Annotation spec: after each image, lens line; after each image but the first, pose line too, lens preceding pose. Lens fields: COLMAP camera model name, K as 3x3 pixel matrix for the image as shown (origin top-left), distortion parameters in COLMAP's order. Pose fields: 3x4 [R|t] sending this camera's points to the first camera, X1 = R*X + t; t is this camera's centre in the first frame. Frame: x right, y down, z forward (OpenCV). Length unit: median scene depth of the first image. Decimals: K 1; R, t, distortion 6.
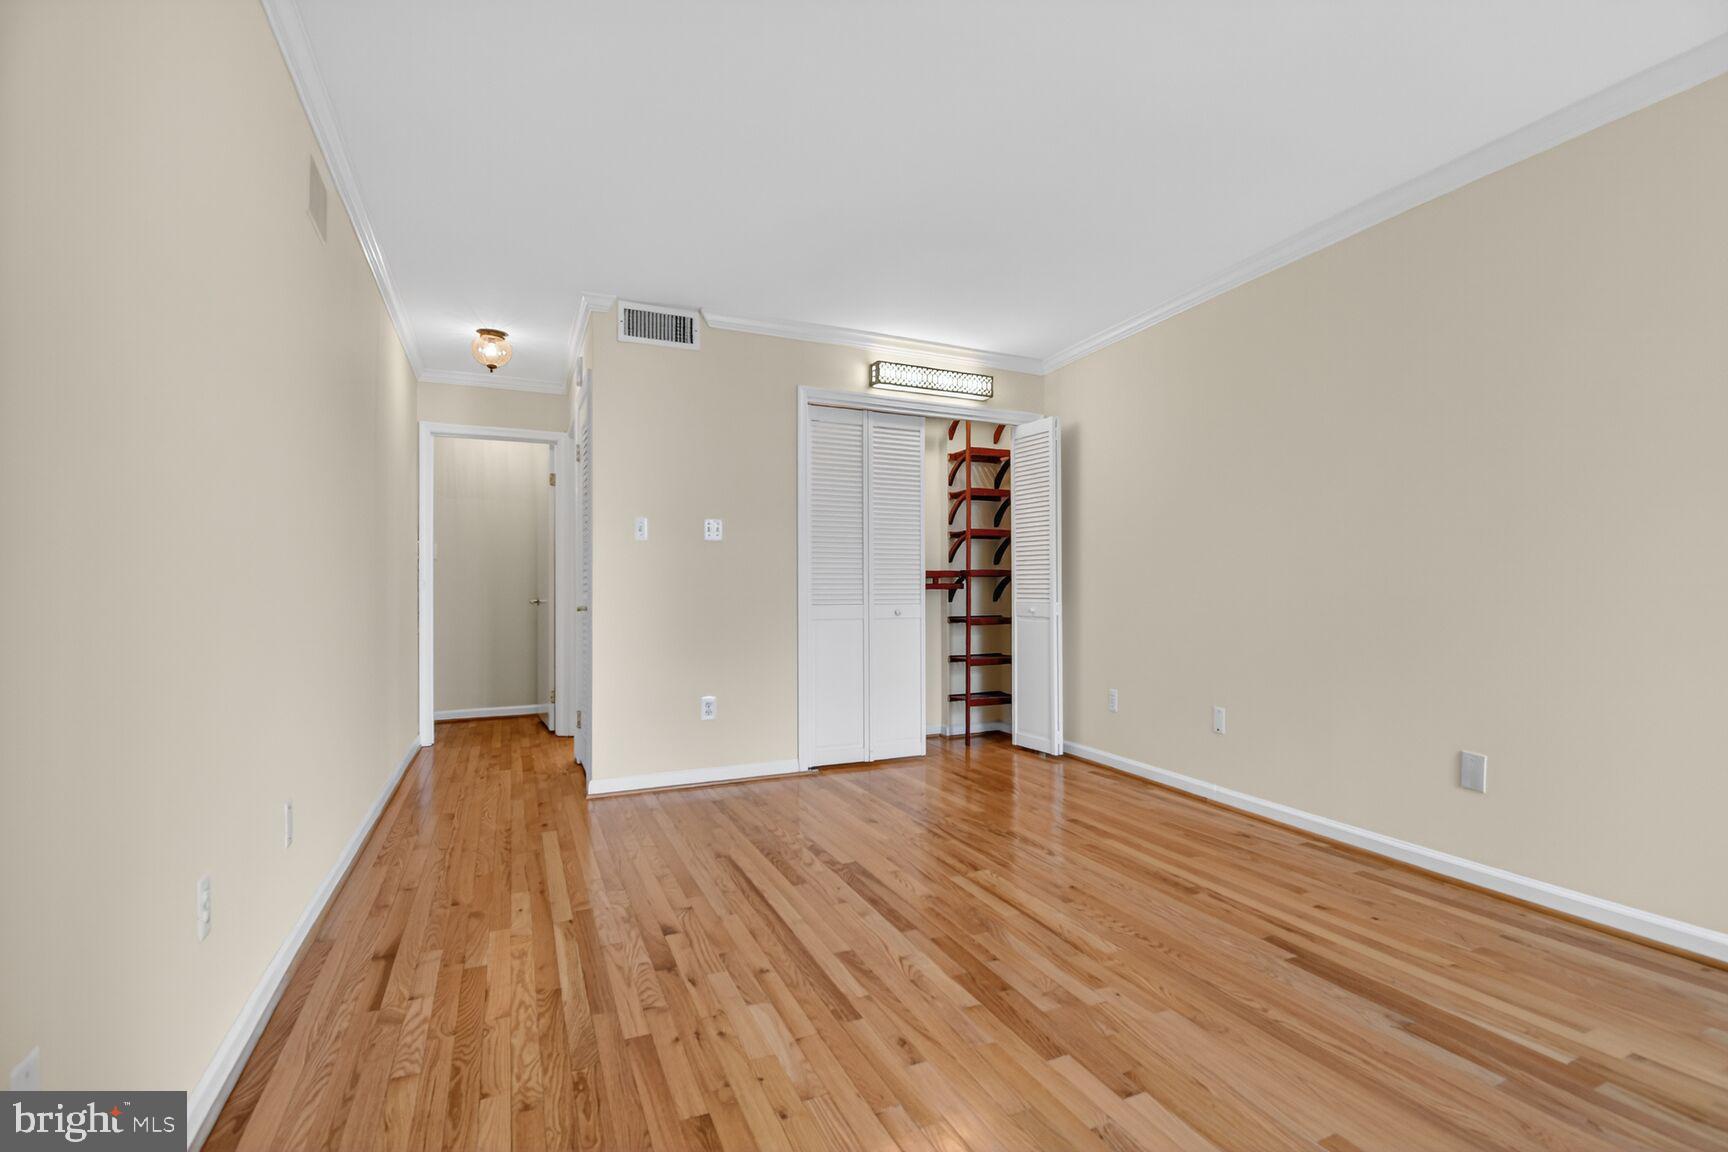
lens RADIAL K [[778.2, 0, 876.3], [0, 778.2, 581.0], [0, 0, 1]] dist [-0.008393, -0.009755]
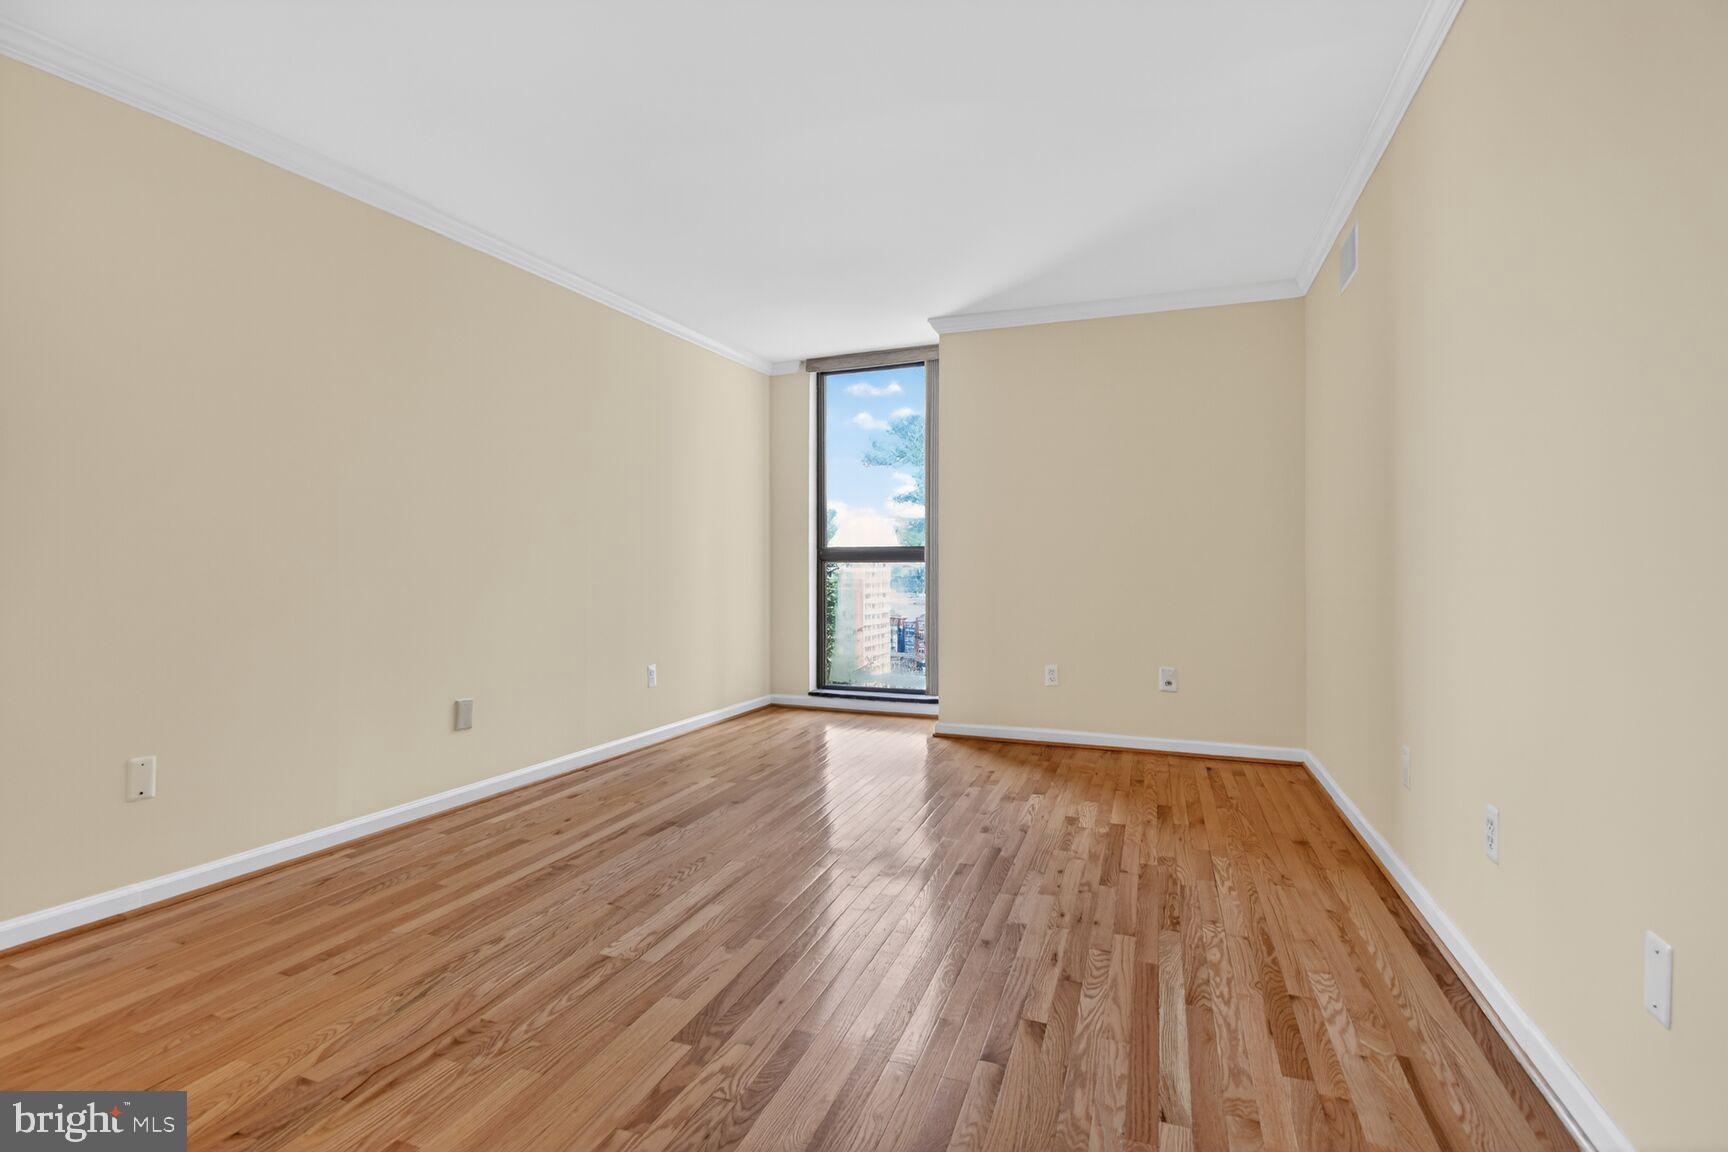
lens RADIAL K [[778.2, 0, 875.5], [0, 778.2, 563.9], [0, 0, 1]] dist [-0.008393, -0.009755]
pose [[-0.708976, 0.005478, 0.705211, -0.719746], [0.000381, 0.999973, -0.007385, 0.014694], [-0.705232, -0.004967, -0.708959, 1.727675]]
